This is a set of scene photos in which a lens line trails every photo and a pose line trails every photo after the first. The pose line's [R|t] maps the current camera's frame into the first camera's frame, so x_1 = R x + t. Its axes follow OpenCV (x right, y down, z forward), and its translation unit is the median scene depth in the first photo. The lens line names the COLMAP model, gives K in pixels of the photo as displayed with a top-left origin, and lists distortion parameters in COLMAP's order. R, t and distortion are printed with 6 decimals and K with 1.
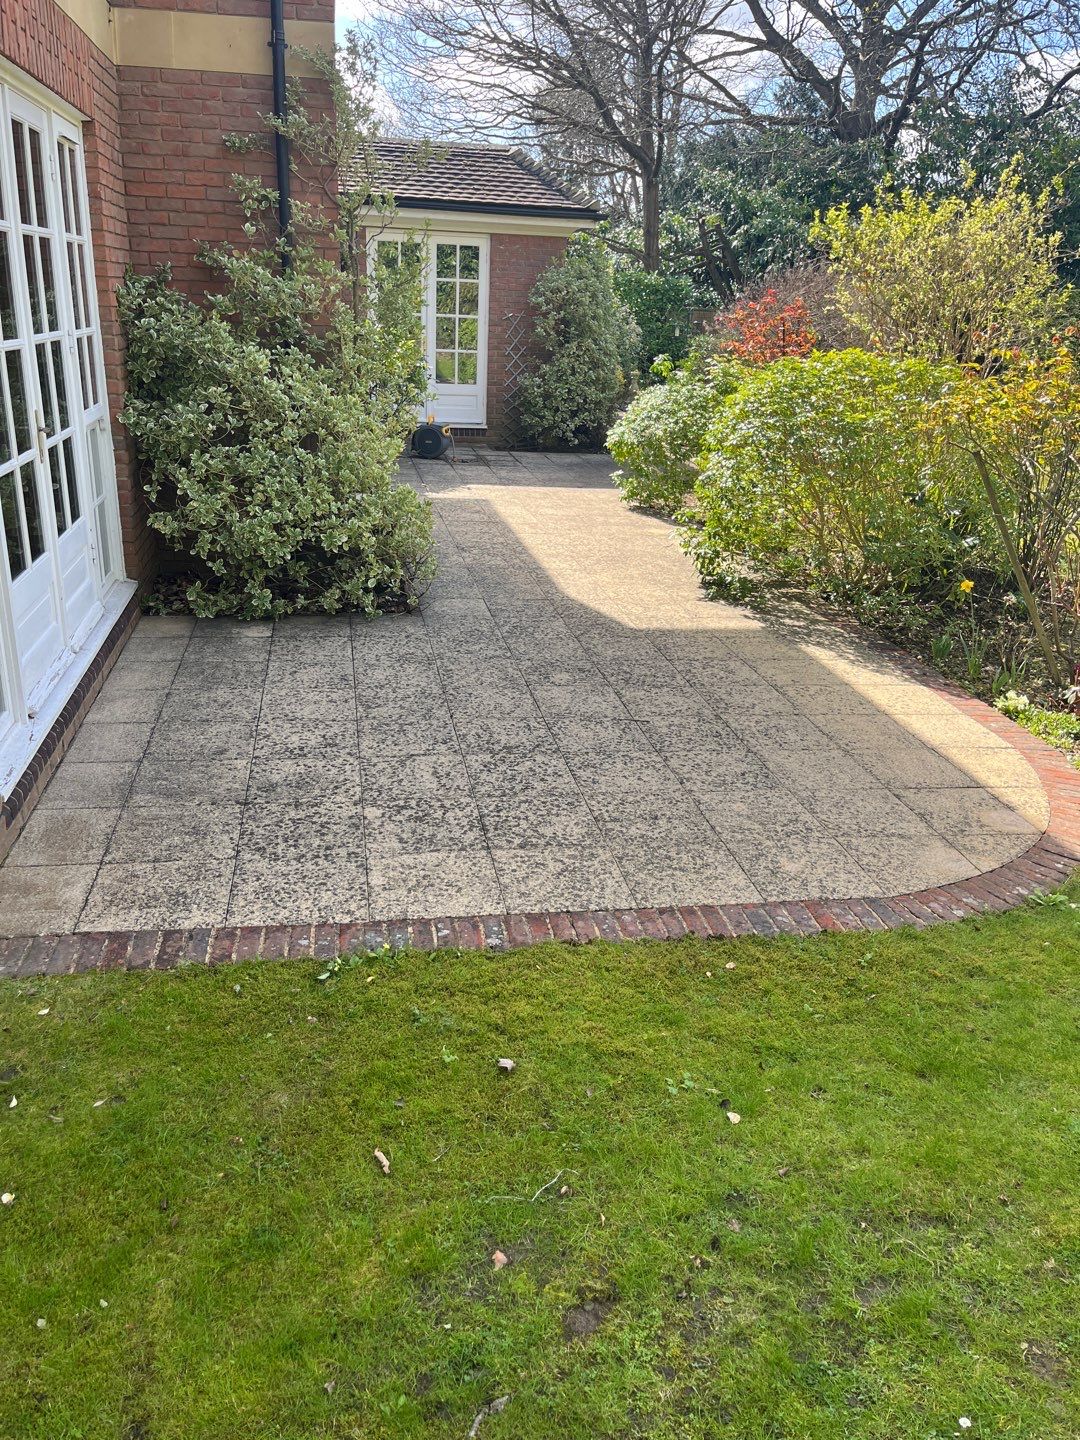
lens RADIAL K [[1098.0, 0, 525.2], [0, 1098.0, 722.9], [0, 0, 1]] dist [0.062275, -0.078016]
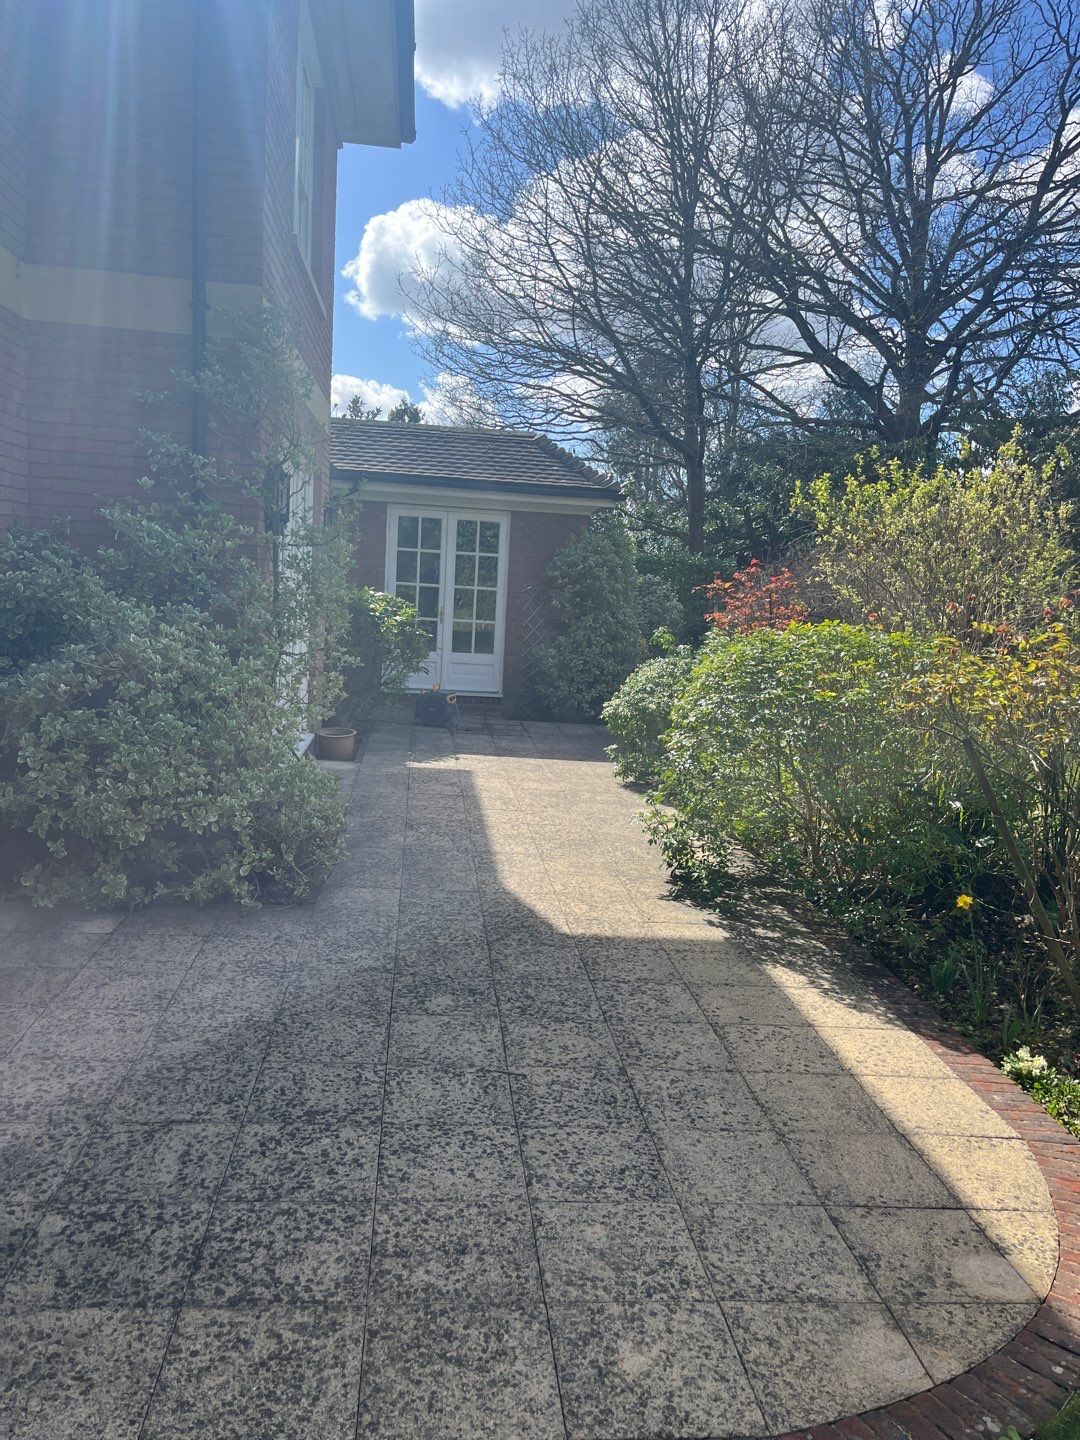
lens RADIAL K [[1098.0, 0, 540.0], [0, 1098.0, 727.2], [0, 0, 1]] dist [0.062275, -0.078016]
pose [[0.997825, 0.025637, -0.060723, 0.133351], [-0.039010, 0.972280, -0.230543, -0.048696], [0.053129, 0.232411, 0.971166, 0.171317]]
